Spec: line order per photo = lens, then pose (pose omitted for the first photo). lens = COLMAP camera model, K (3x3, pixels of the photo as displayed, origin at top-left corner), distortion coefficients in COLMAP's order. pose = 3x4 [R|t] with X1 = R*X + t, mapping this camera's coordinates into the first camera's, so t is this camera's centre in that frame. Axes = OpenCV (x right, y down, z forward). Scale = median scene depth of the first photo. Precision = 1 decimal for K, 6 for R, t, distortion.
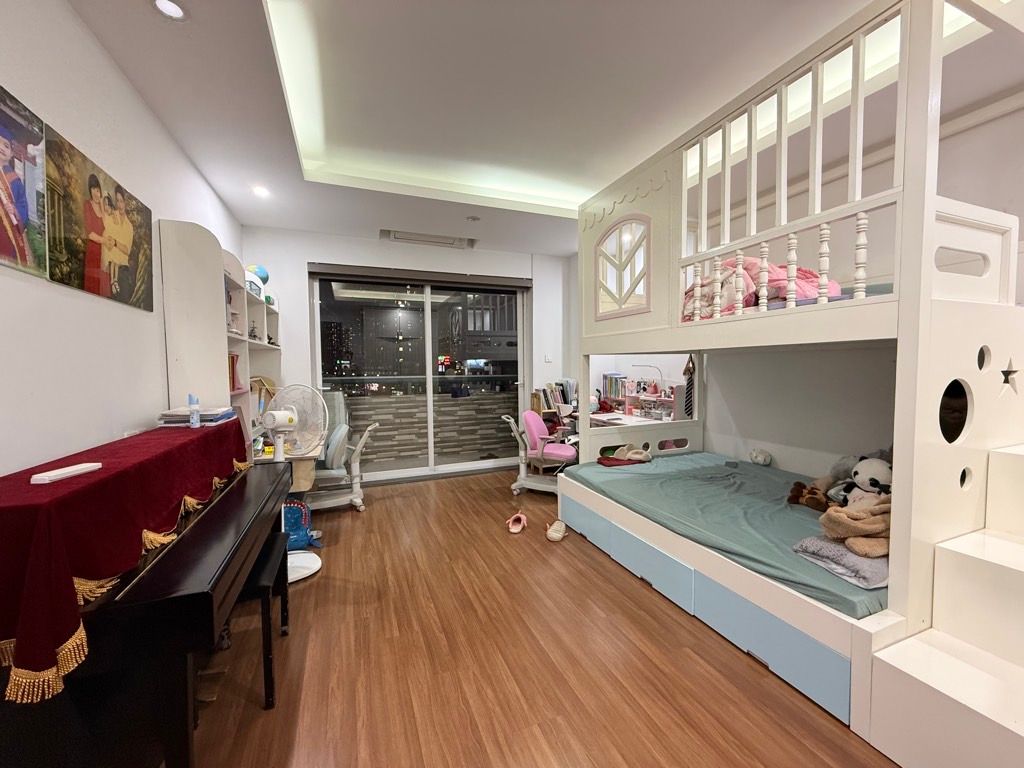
lens RADIAL K [[410.4, 0, 511.0], [0, 410.4, 384.8], [0, 0, 1]] dist [0.001370, 0.000485]
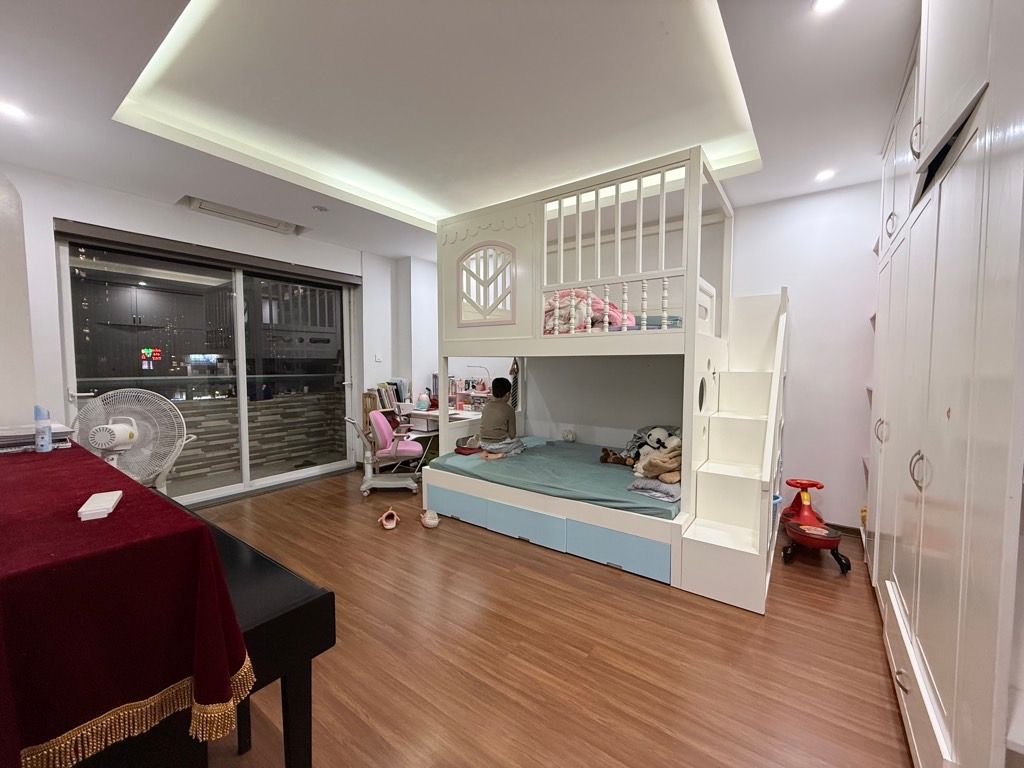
lens RADIAL K [[410.4, 0, 512.8], [0, 410.4, 384.5], [0, 0, 1]] dist [0.001370, 0.000485]
pose [[0.843144, -0.016578, 0.537433, -0.259121], [0.014842, 0.999861, 0.007557, -0.003893], [-0.537483, 0.001605, 0.843273, -0.030711]]
